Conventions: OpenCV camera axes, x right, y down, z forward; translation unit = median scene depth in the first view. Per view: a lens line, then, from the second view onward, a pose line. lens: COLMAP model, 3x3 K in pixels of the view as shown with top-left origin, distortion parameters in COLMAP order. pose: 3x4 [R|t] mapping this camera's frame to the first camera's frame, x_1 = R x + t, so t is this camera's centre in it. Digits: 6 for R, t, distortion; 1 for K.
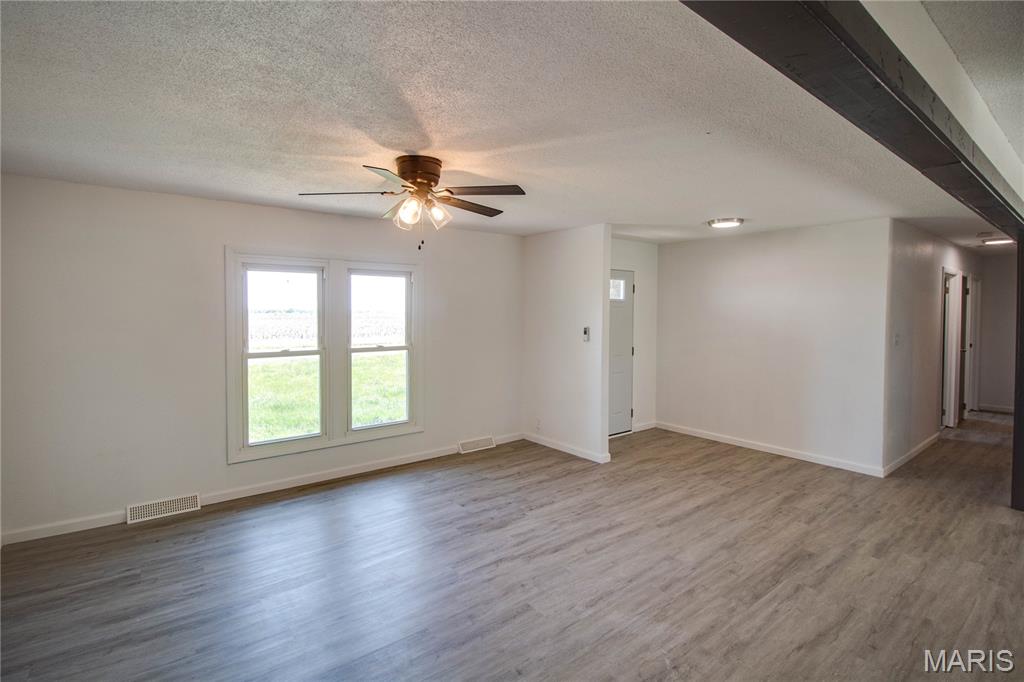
lens RADIAL K [[497.5, 0, 516.3], [0, 497.5, 321.7], [0, 0, 1]] dist [0.002415, -0.010970]
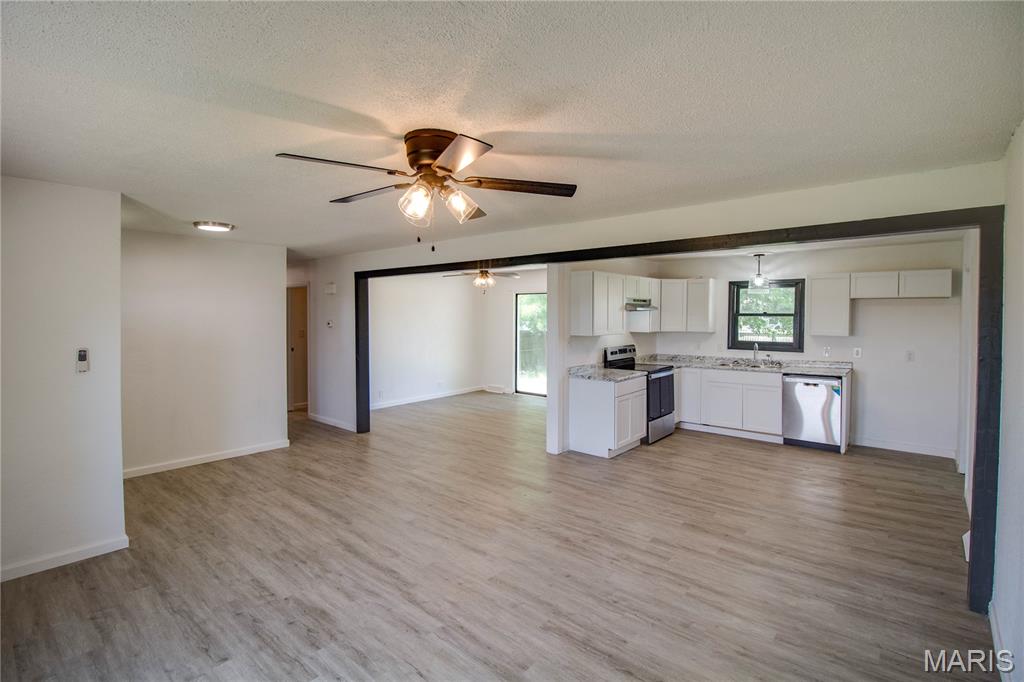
lens RADIAL K [[479.3, 0, 519.4], [0, 479.3, 324.4], [0, 0, 1]] dist [0.002481, -0.014361]
pose [[-0.193416, -0.024880, 0.980801, -0.683451], [0.016676, 0.999451, 0.028642, -0.035734], [-0.980975, 0.021895, -0.192895, 0.722605]]
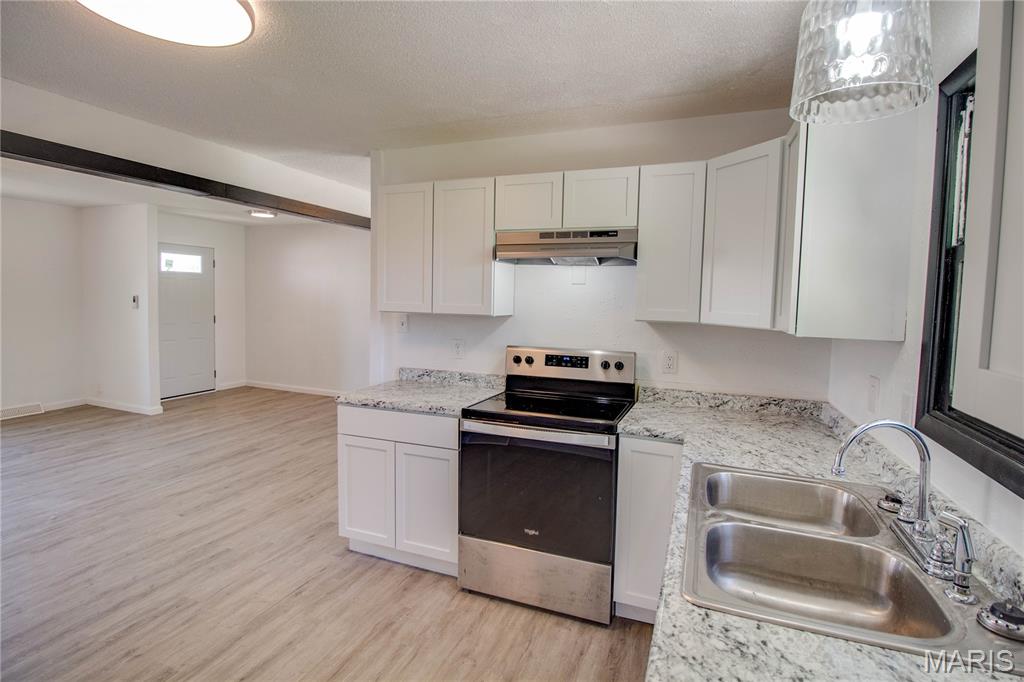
lens RADIAL K [[497.5, 0, 516.3], [0, 497.5, 321.7], [0, 0, 1]] dist [0.002415, -0.010970]
pose [[0.869670, -0.013730, 0.493442, 0.418904], [-0.007110, 0.999161, 0.040334, 0.022947], [-0.493582, -0.038586, 0.868843, -0.487294]]
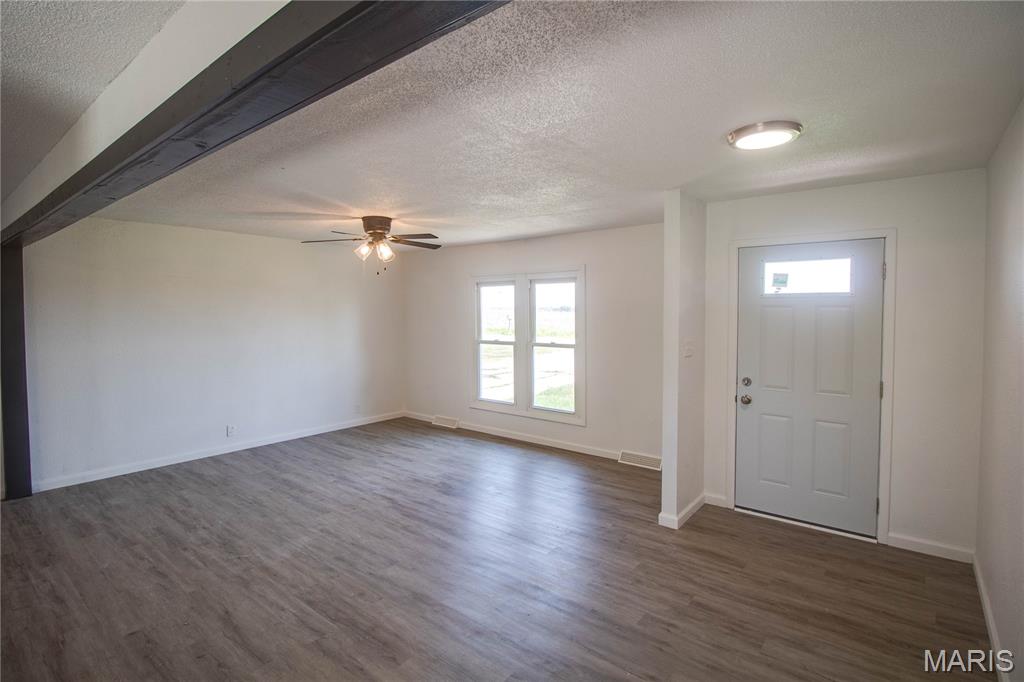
lens RADIAL K [[497.5, 0, 516.3], [0, 497.5, 321.7], [0, 0, 1]] dist [0.002415, -0.010970]
pose [[0.214413, 0.018945, -0.976559, 1.007076], [-0.018744, 0.999708, 0.015279, -0.020442], [0.976563, 0.015029, 0.214706, 0.775217]]
